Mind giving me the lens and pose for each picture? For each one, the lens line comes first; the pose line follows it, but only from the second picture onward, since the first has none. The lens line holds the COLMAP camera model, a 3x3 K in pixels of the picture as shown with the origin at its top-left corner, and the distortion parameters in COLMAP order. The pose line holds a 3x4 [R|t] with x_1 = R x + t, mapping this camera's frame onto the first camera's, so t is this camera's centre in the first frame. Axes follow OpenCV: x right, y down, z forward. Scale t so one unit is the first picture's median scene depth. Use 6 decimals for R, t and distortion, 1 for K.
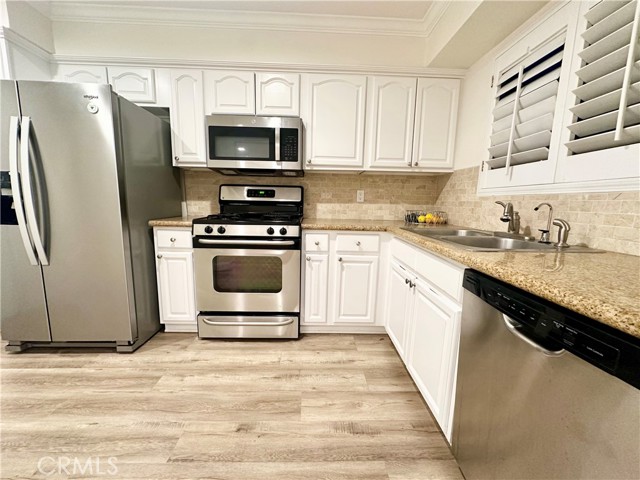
lens RADIAL K [[255.9, 0, 320.0], [0, 255.9, 240.0], [0, 0, 1]] dist [-0.003471, -0.000125]
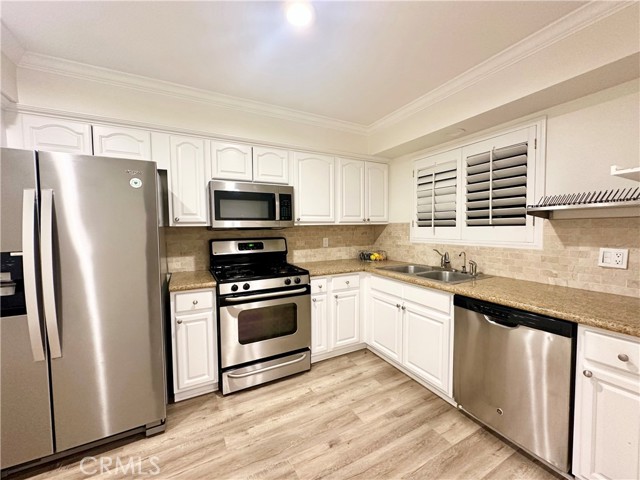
lens RADIAL K [[255.9, 0, 320.0], [0, 255.9, 240.0], [0, 0, 1]] dist [-0.003471, -0.000125]
pose [[0.895243, -0.053590, 0.442343, -0.536500], [0.095884, 0.992653, -0.073795, -0.117320], [-0.435139, 0.108478, 0.893805, -0.141740]]
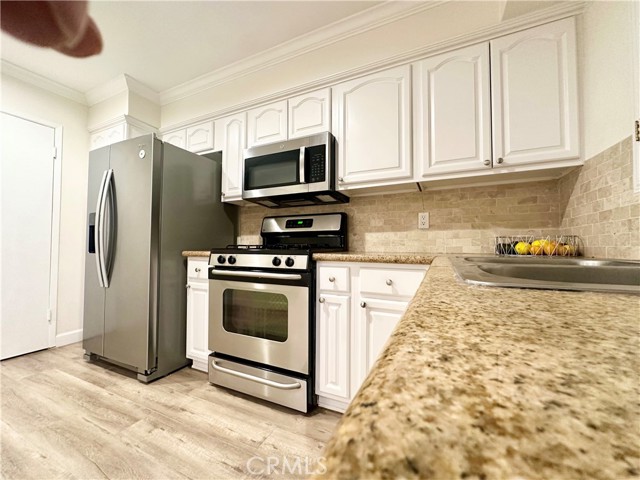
lens RADIAL K [[255.9, 0, 320.0], [0, 255.9, 240.0], [0, 0, 1]] dist [-0.003471, -0.000125]
pose [[0.890016, -0.031872, -0.454813, 0.286328], [-0.050905, 0.984370, -0.168597, 0.025946], [0.453078, 0.173206, 0.874483, 0.309451]]
